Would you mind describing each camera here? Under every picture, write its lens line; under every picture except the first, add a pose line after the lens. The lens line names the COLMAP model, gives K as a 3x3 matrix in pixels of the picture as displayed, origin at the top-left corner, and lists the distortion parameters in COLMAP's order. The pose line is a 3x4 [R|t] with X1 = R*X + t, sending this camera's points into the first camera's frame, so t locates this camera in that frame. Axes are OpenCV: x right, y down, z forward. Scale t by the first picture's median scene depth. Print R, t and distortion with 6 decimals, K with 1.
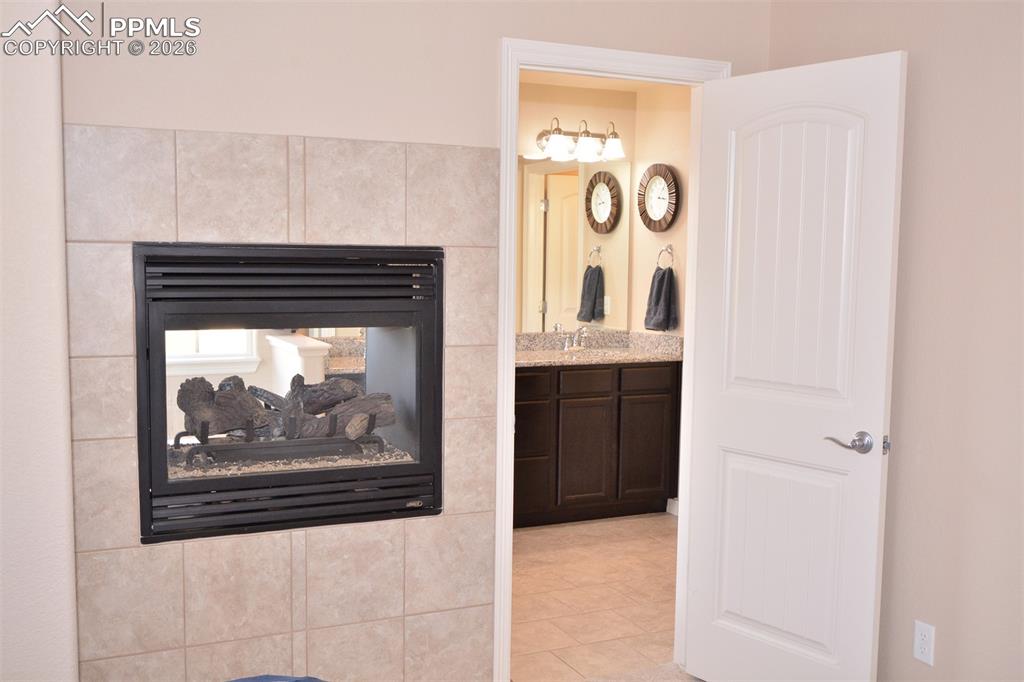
lens RADIAL K [[1035.3, 0, 512.0], [0, 1035.3, 341.0], [0, 0, 1]] dist [-0.015523, -0.015700]
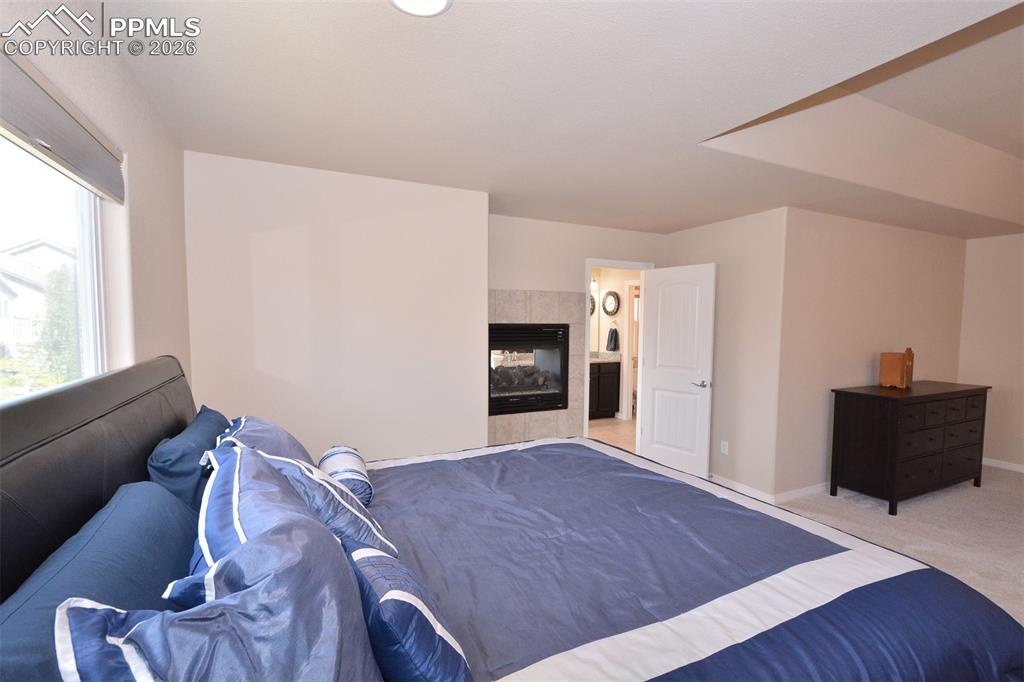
lens RADIAL K [[449.0, 0, 508.2], [0, 449.0, 349.6], [0, 0, 1]] dist [0.001886, -0.000435]
pose [[0.999963, -0.007832, 0.003451, -0.139818], [0.007899, 0.999769, -0.019983, 0.007478], [-0.003294, 0.020010, 0.999794, -0.201684]]
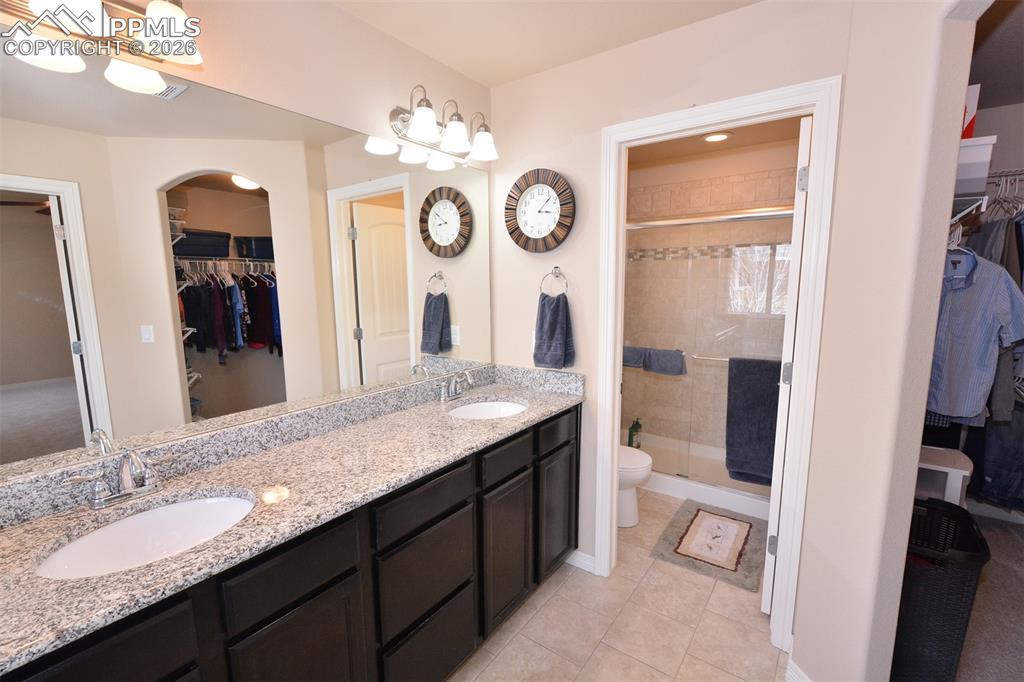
lens RADIAL K [[449.0, 0, 508.2], [0, 449.0, 349.6], [0, 0, 1]] dist [0.001886, -0.000435]
pose [[0.878746, -0.089168, 0.468887, -0.064309], [0.058519, 0.995110, 0.079570, -0.057074], [-0.473689, -0.042483, 0.879667, 0.692461]]
